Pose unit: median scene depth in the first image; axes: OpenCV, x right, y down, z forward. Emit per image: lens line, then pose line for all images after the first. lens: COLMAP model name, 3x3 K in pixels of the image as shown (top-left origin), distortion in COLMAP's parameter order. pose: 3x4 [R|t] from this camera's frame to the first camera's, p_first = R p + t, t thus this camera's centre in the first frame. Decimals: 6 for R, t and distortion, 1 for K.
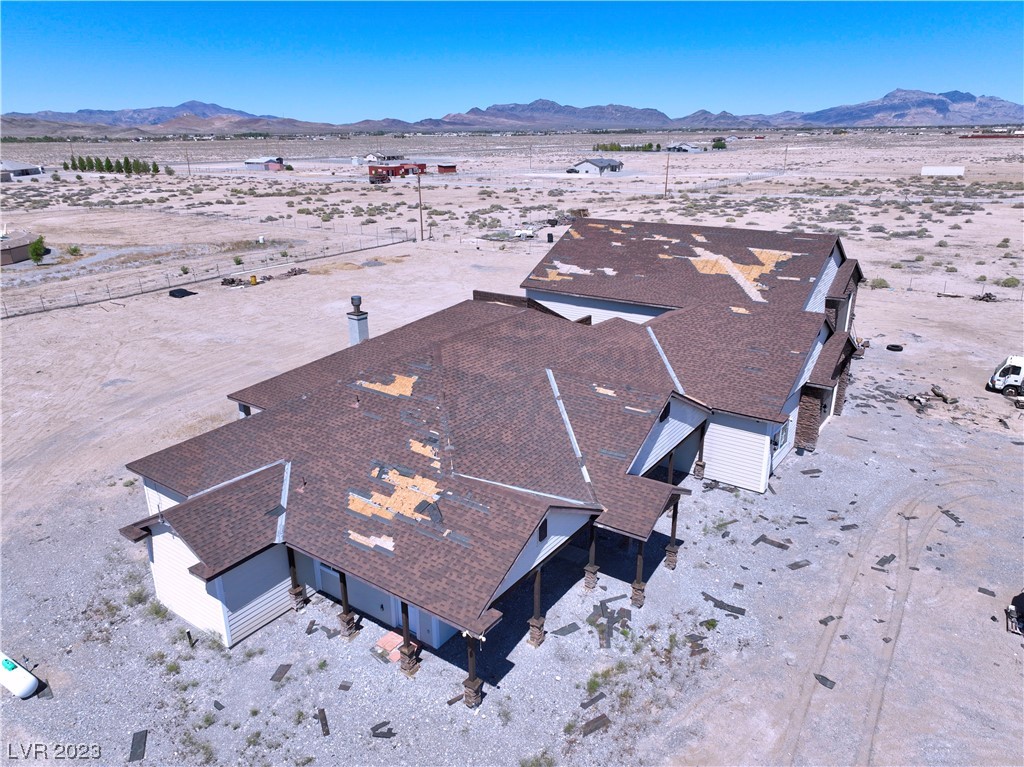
lens RADIAL K [[719.8, 0, 515.1], [0, 719.8, 385.4], [0, 0, 1]] dist [0.002007, 0.013467]
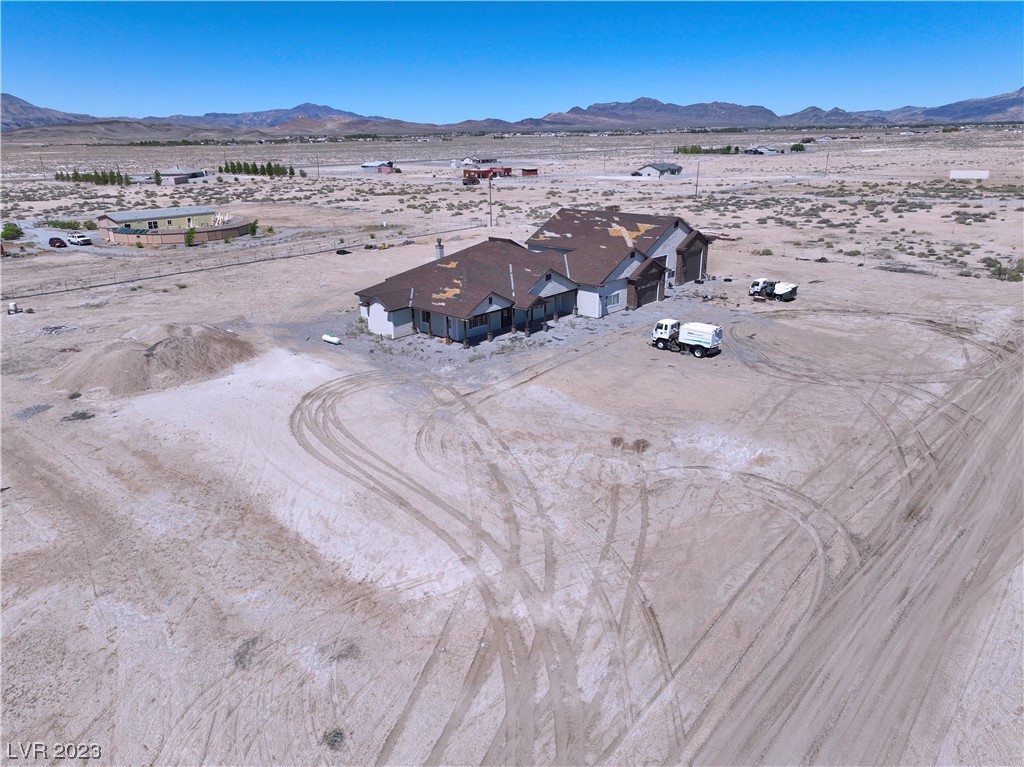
lens RADIAL K [[719.8, 0, 514.3], [0, 719.8, 385.3], [0, 0, 1]] dist [0.002007, 0.013467]
pose [[0.991234, 0.038261, -0.126460, 0.251447], [-0.038092, 0.999267, 0.003751, 0.250636], [0.126511, 0.001099, 0.991965, -0.969443]]
